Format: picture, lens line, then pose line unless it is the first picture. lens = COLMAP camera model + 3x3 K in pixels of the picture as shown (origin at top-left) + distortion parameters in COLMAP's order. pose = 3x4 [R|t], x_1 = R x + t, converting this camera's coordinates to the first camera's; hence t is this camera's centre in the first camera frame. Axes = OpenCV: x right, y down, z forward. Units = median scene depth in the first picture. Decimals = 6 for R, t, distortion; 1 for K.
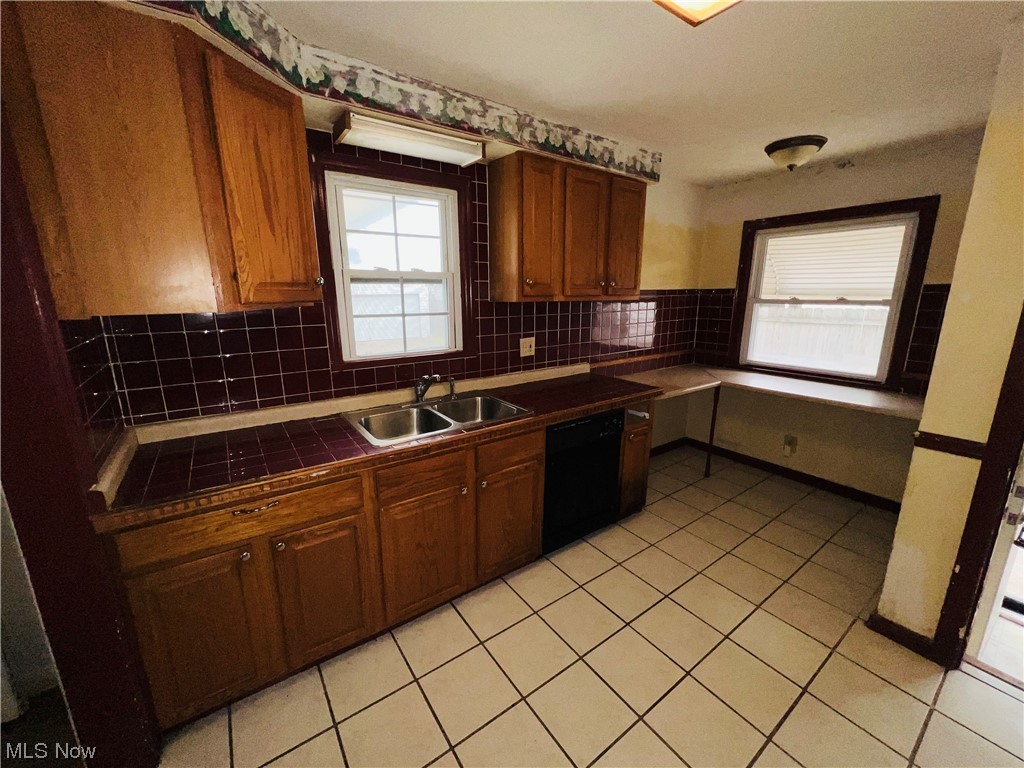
lens RADIAL K [[411.1, 0, 510.9], [0, 411.1, 383.5], [0, 0, 1]] dist [-0.001106, -0.000064]
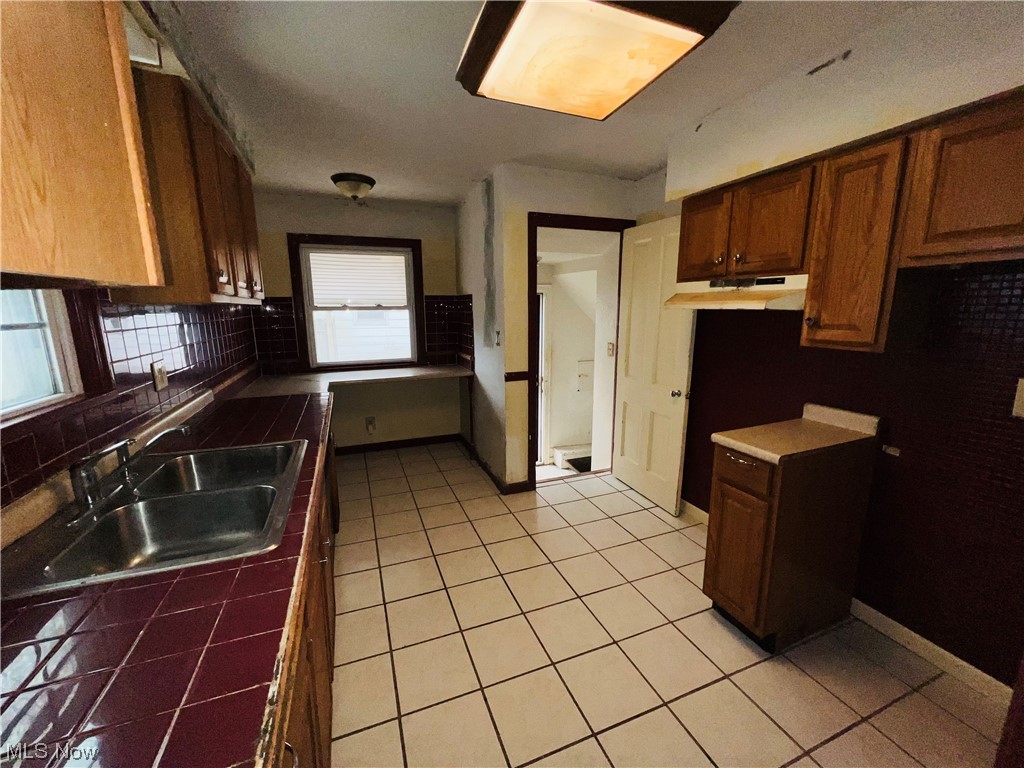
lens RADIAL K [[411.1, 0, 507.4], [0, 411.1, 385.2], [0, 0, 1]] dist [-0.001106, -0.000064]
pose [[0.248254, -0.179759, 0.951870, -0.451682], [0.217136, 0.967954, 0.126166, -0.037215], [-0.944046, 0.175364, 0.279330, 0.308668]]
